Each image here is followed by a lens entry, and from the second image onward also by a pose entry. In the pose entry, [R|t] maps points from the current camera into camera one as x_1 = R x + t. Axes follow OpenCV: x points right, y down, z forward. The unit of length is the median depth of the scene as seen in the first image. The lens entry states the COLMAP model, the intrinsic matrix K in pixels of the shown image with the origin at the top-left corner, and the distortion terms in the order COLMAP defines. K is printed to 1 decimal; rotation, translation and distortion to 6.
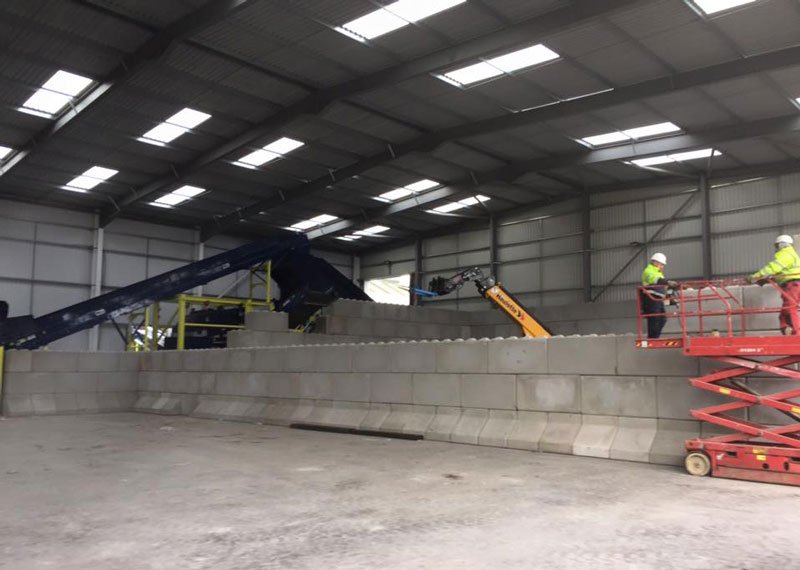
lens RADIAL K [[771.9, 0, 403.4], [0, 771.9, 332.0], [0, 0, 1]] dist [0.113682, 0.000000]
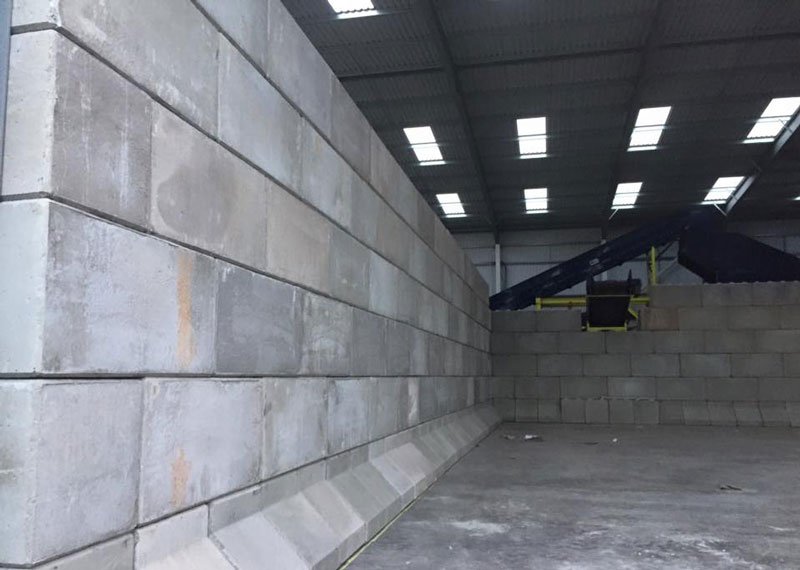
lens RADIAL K [[674.8, 0, 393.7], [0, 674.8, 280.9], [0, 0, 1]] dist [-0.010323, -0.022622]
pose [[0.506042, -0.121032, -0.853975, 0.290436], [0.049971, 0.992556, -0.111062, 0.014116], [0.861060, 0.013528, 0.508323, 0.326479]]
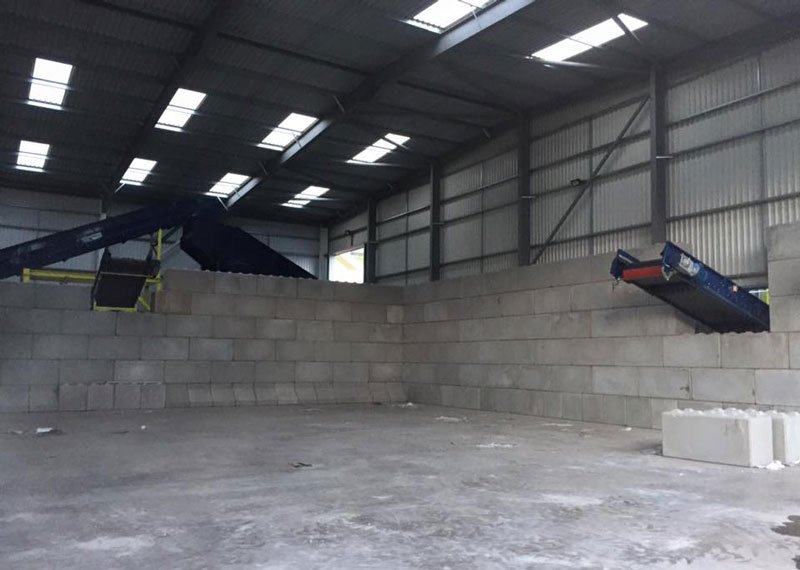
lens RADIAL K [[681.7, 0, 397.8], [0, 681.7, 292.1], [0, 0, 1]] dist [0.054531, -0.038613]
pose [[0.967477, -0.015200, -0.252502, 0.235931], [0.005206, 0.999178, -0.040201, 0.008147], [0.252906, 0.037579, 0.966761, 0.289034]]
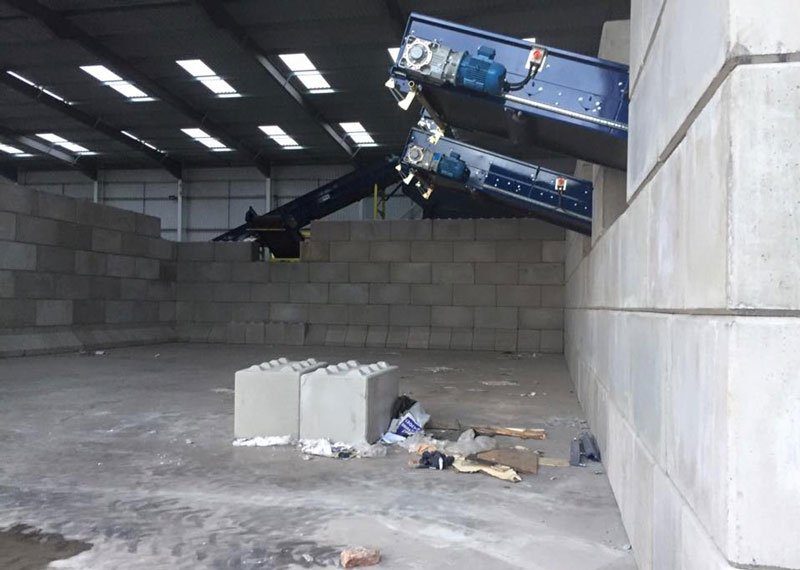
lens RADIAL K [[681.7, 0, 401.9], [0, 681.7, 283.7], [0, 0, 1]] dist [0.054531, -0.038613]
pose [[0.535005, -0.021060, -0.844587, 0.536959], [0.037774, 0.999286, -0.000989, 0.030433], [0.844004, -0.031375, 0.535418, 0.579656]]
